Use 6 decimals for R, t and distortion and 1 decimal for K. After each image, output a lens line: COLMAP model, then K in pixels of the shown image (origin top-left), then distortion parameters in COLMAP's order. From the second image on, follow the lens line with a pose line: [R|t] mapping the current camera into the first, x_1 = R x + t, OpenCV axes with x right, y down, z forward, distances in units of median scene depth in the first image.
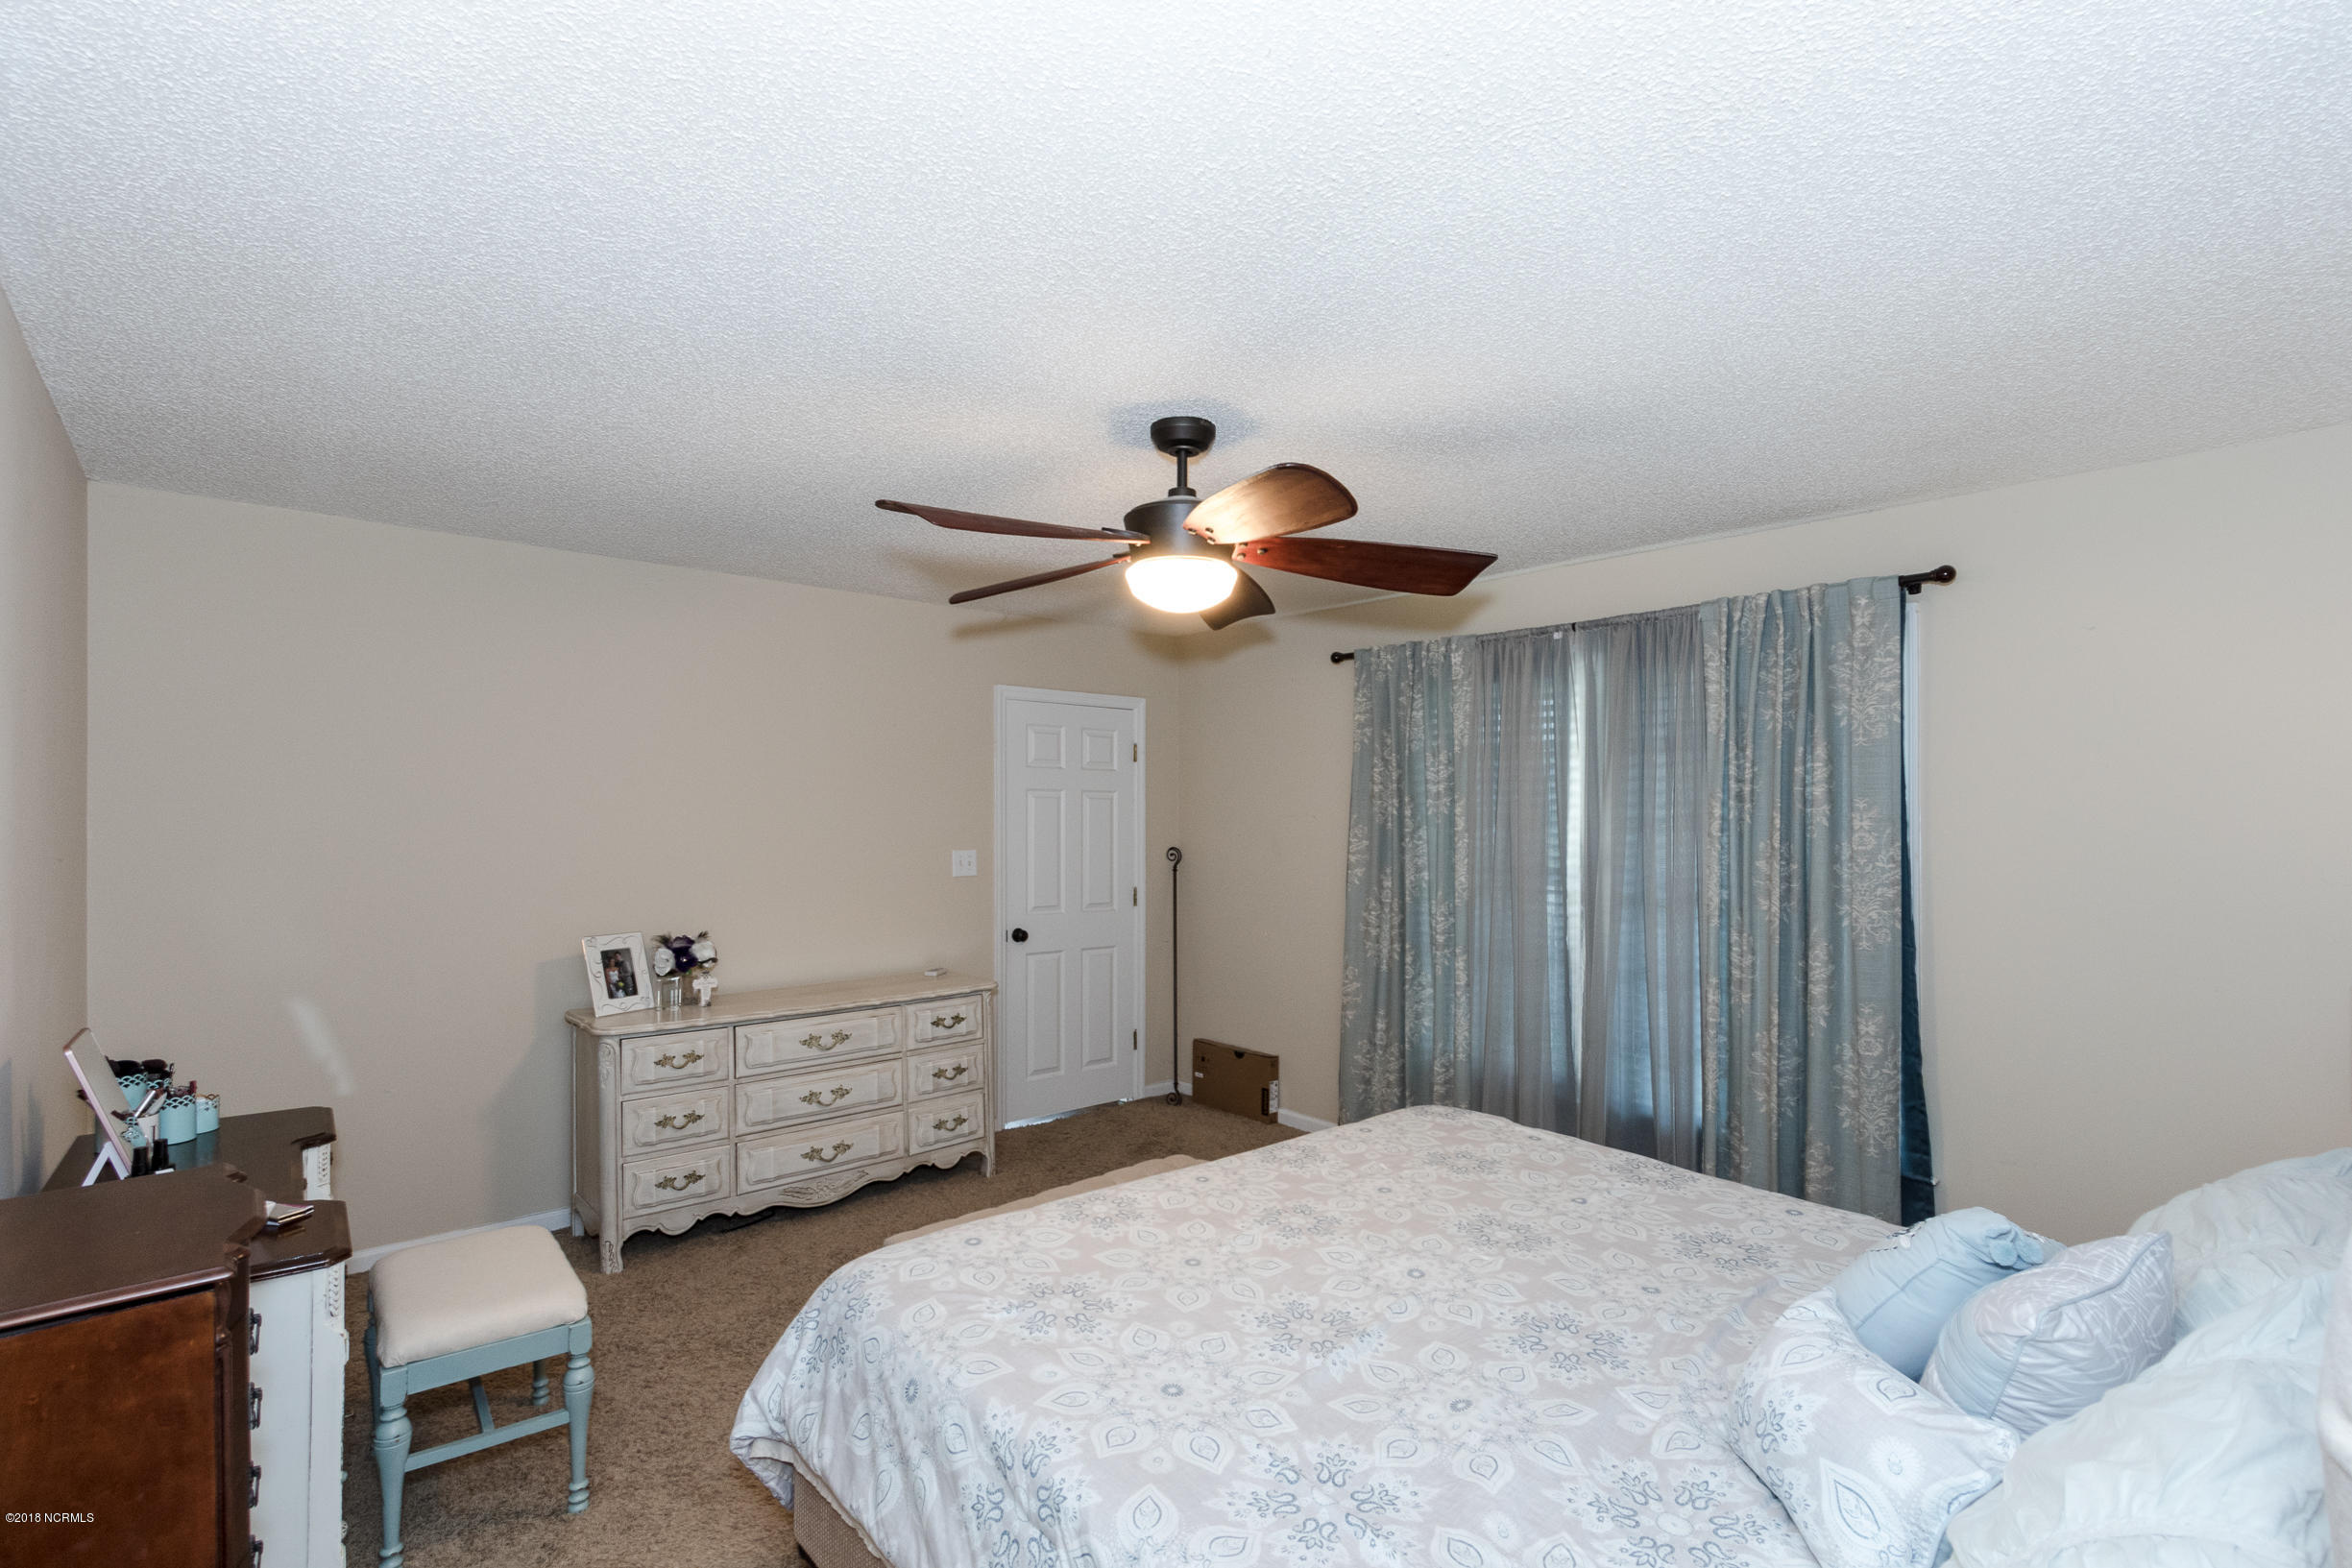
lens RADIAL K [[1122.5, 0, 1168.7], [0, 1122.5, 789.3], [0, 0, 1]] dist [0.003857, -0.000521]
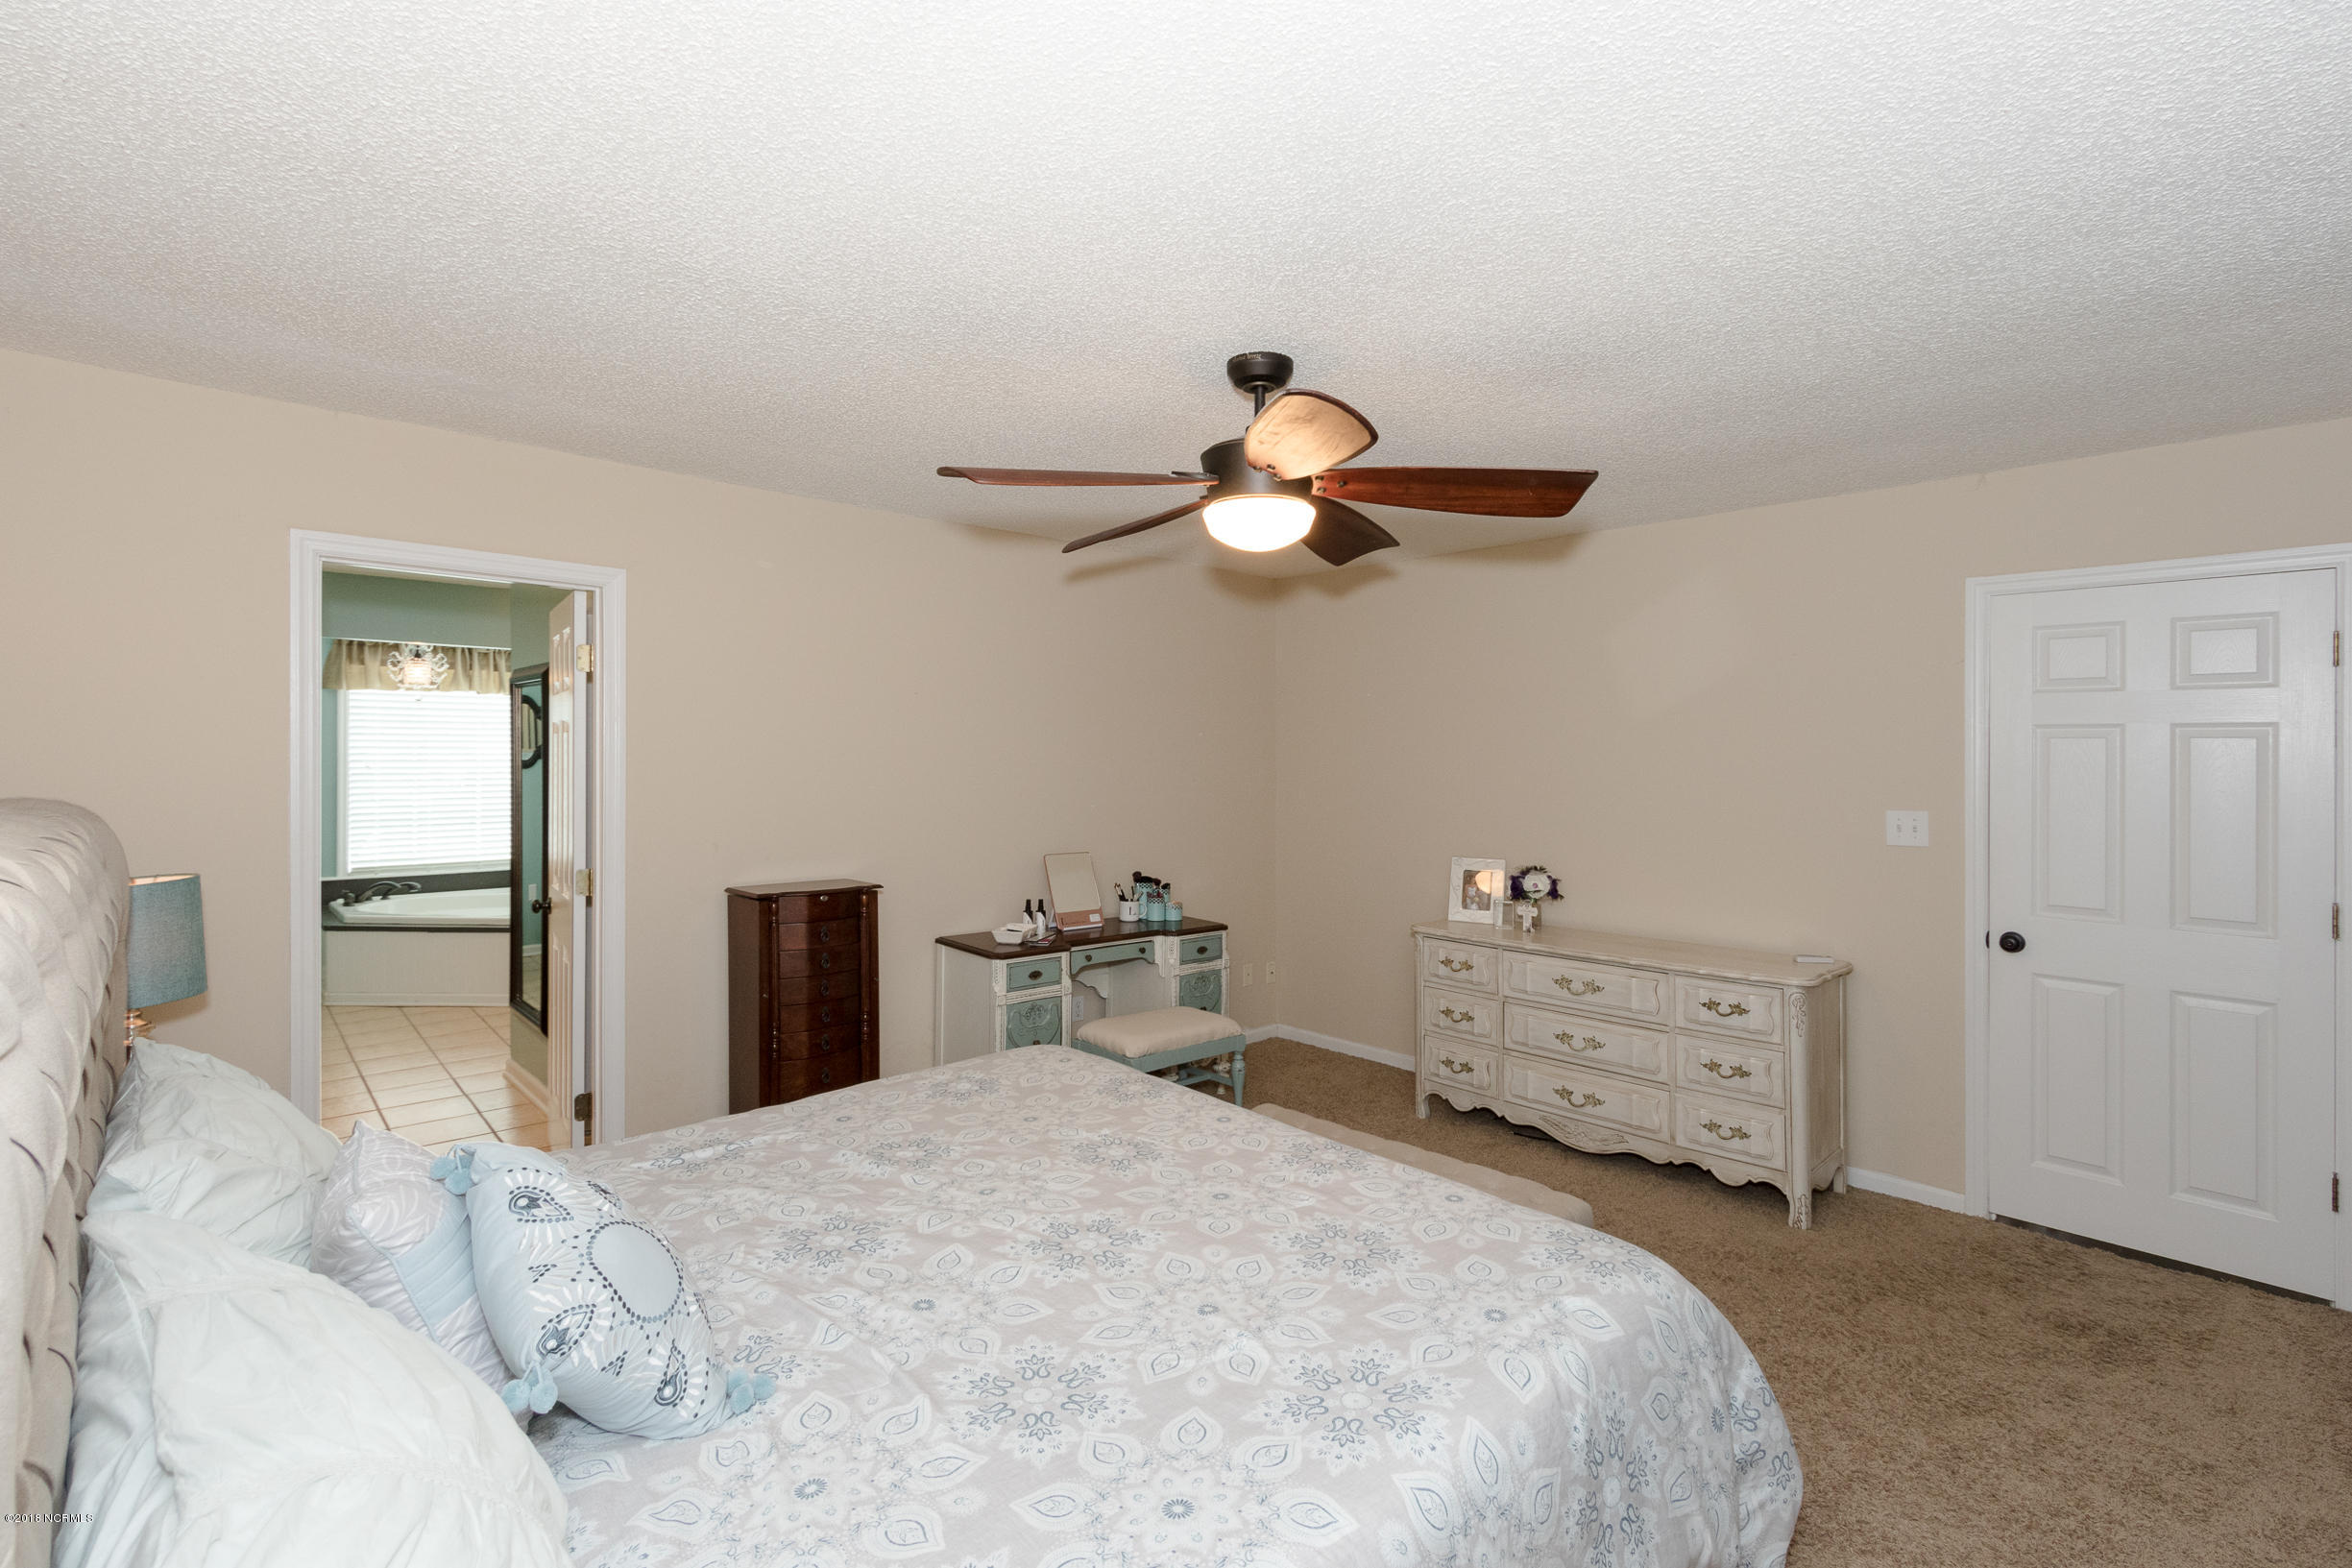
lens RADIAL K [[1122.5, 0, 1172.9], [0, 1122.5, 770.0], [0, 0, 1]] dist [0.003857, -0.000521]
pose [[0.005635, 0.011360, -0.999920, 0.687430], [0.013715, 0.999841, 0.011436, 0.015668], [0.999890, -0.013779, 0.005478, 0.638196]]
